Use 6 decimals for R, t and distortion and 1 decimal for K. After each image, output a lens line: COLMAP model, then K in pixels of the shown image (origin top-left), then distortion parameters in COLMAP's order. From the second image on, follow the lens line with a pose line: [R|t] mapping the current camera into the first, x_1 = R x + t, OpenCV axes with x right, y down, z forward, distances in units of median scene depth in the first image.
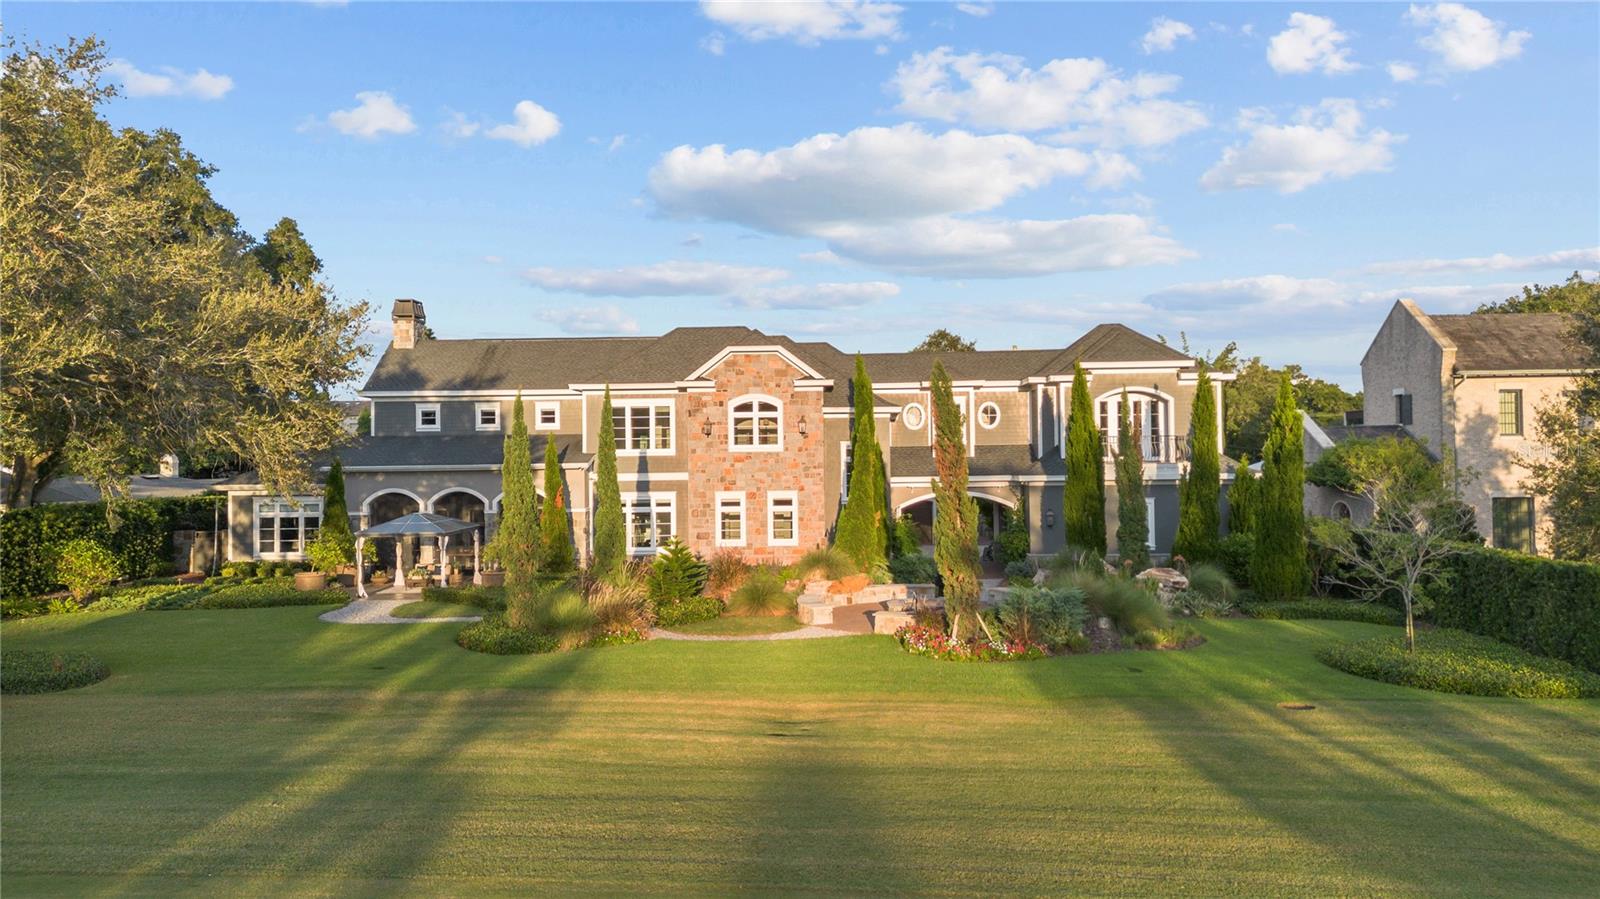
lens RADIAL K [[1113.7, 0, 800.0], [0, 1113.7, 449.5], [0, 0, 1]] dist [0.176794, -0.284299]
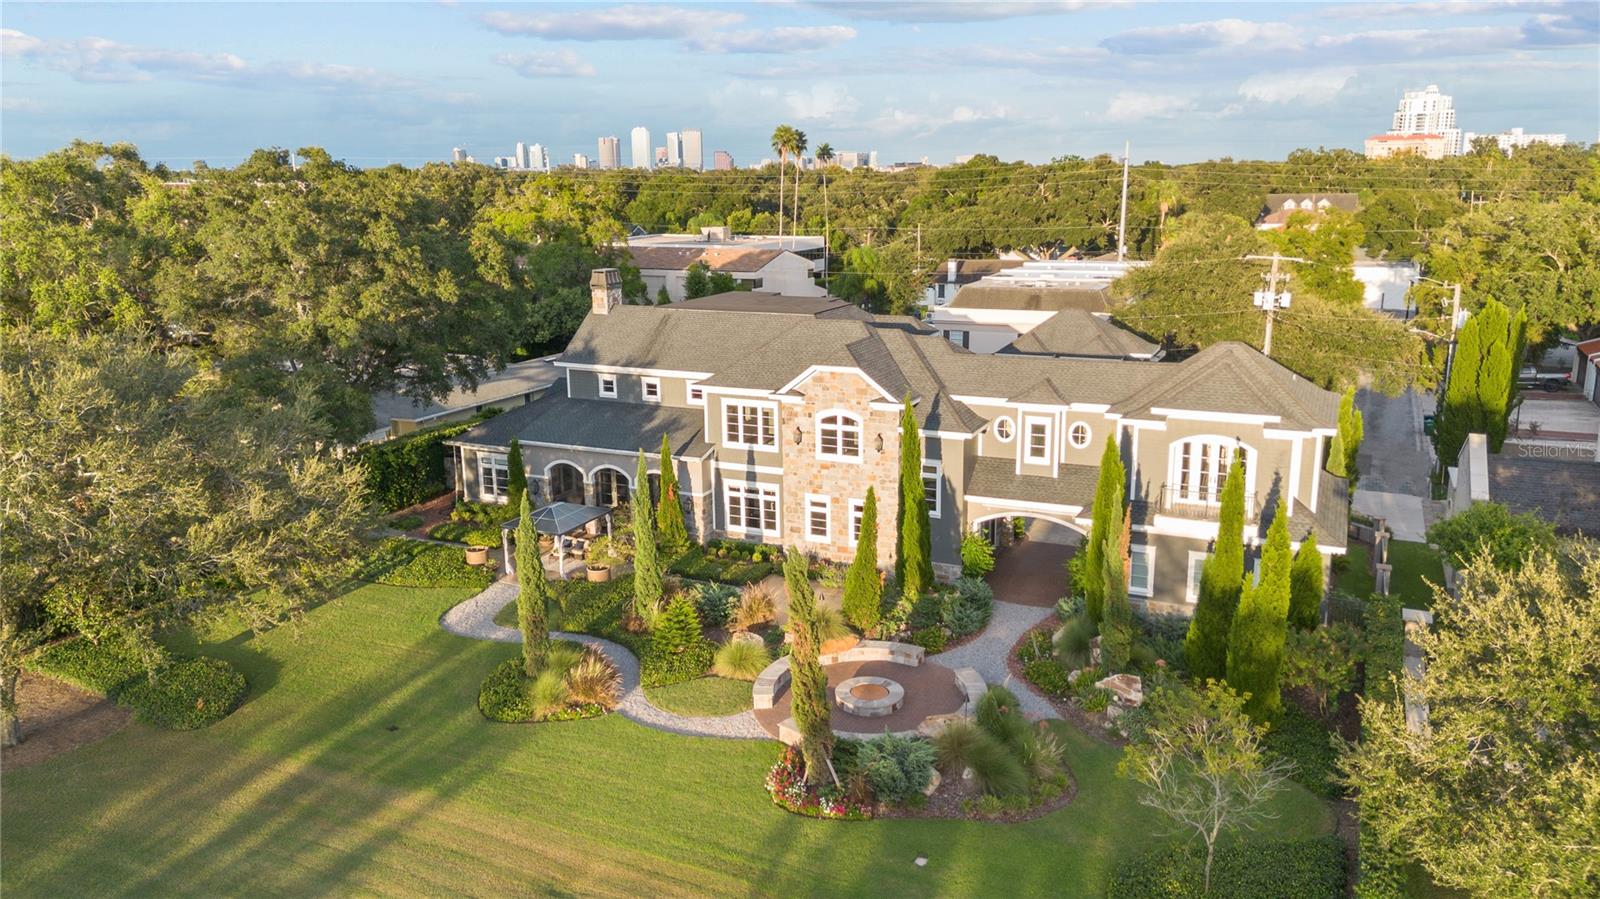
lens RADIAL K [[1113.7, 0, 800.0], [0, 1113.7, 449.5], [0, 0, 1]] dist [0.176794, -0.284299]
pose [[0.922578, 0.090214, -0.375114, 0.328377], [0.003995, 0.969991, 0.243106, -0.271203], [0.385789, -0.225783, 0.894533, 0.022512]]
